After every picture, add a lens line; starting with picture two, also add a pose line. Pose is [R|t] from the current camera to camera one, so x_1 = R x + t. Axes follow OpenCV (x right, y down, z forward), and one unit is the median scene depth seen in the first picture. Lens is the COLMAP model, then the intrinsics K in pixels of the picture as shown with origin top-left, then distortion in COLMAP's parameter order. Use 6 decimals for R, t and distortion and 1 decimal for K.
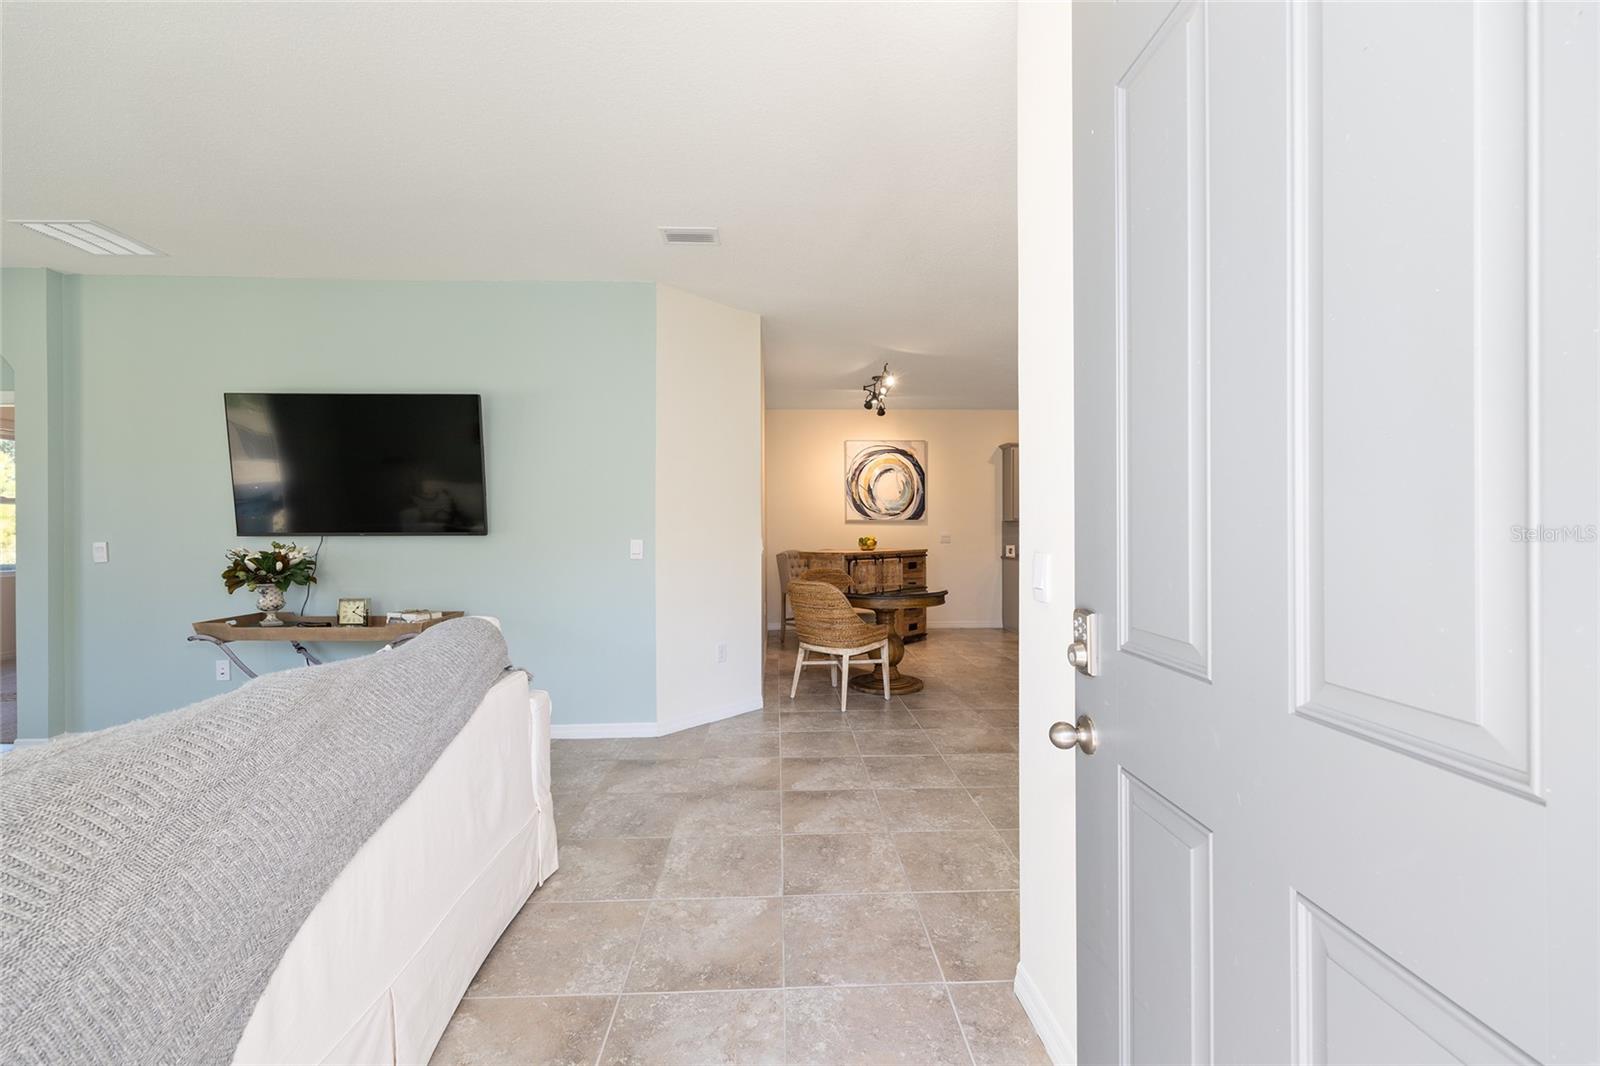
lens RADIAL K [[646.7, 0, 800.0], [0, 646.7, 531.2], [0, 0, 1]] dist [-0.002226, 0.000226]
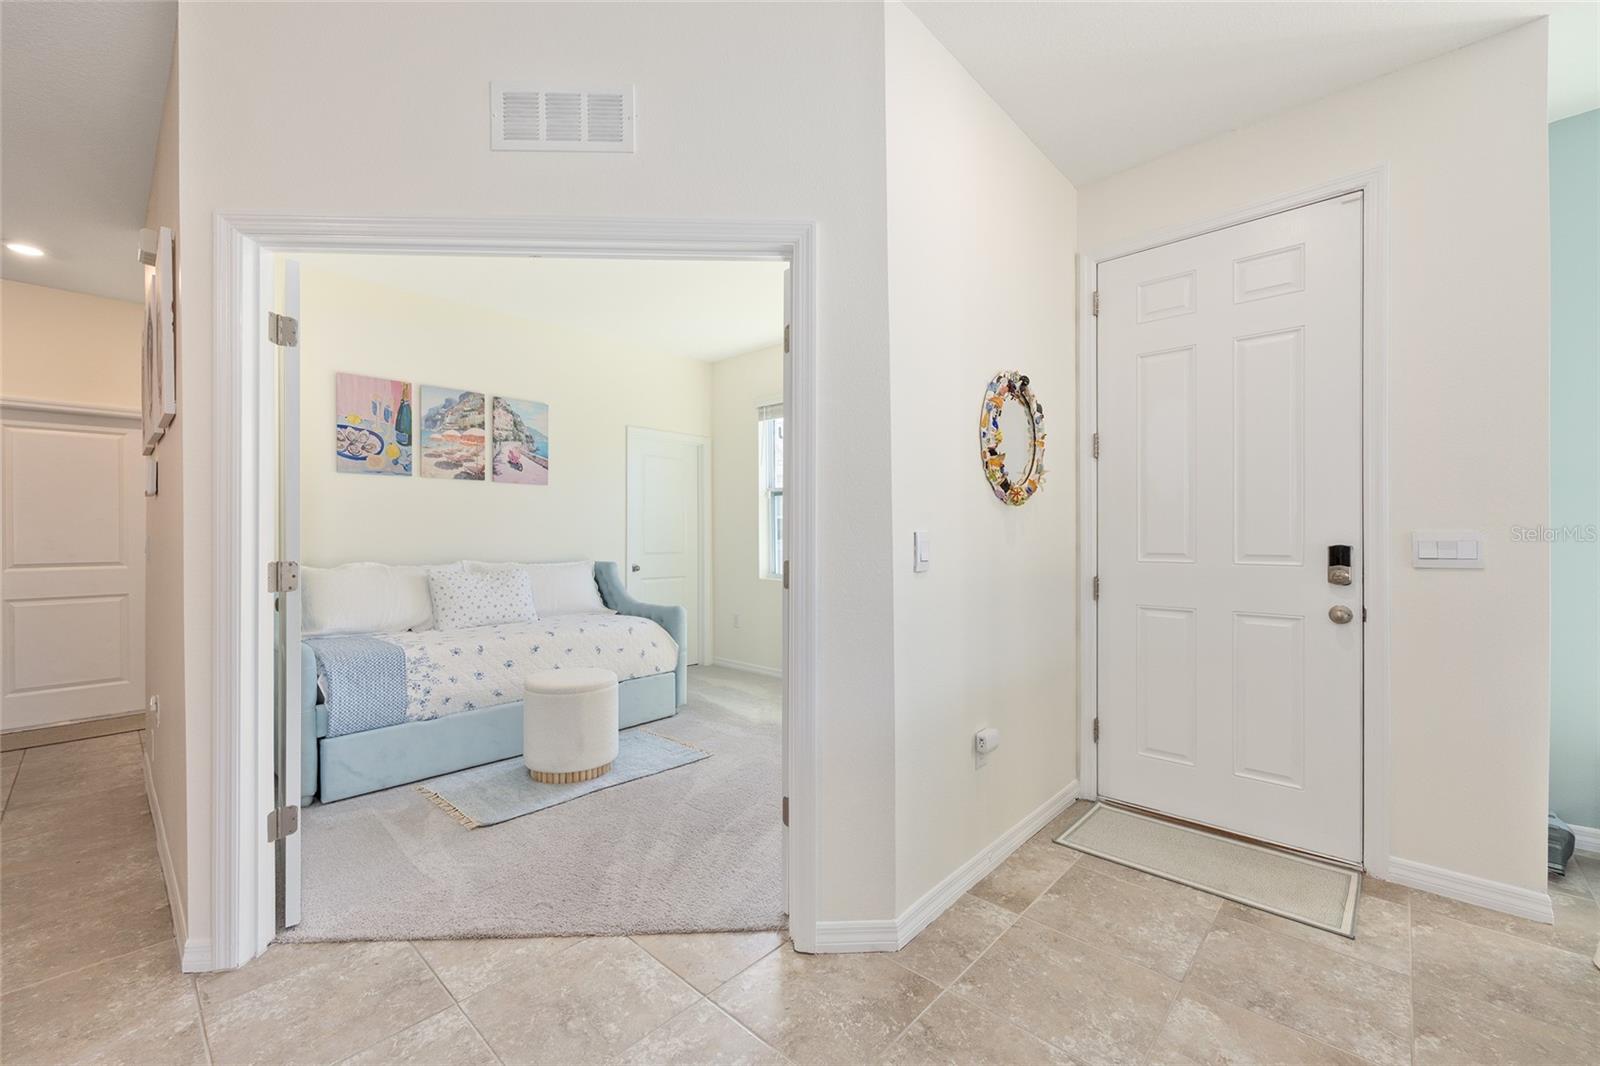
lens RADIAL K [[646.7, 0, 799.6], [0, 646.7, 534.1], [0, 0, 1]] dist [-0.002226, 0.000226]
pose [[-0.708122, 0.005704, 0.706068, -0.301602], [0.007812, 0.999969, -0.000243, 0.033238], [-0.706047, 0.005343, -0.708144, 1.864142]]
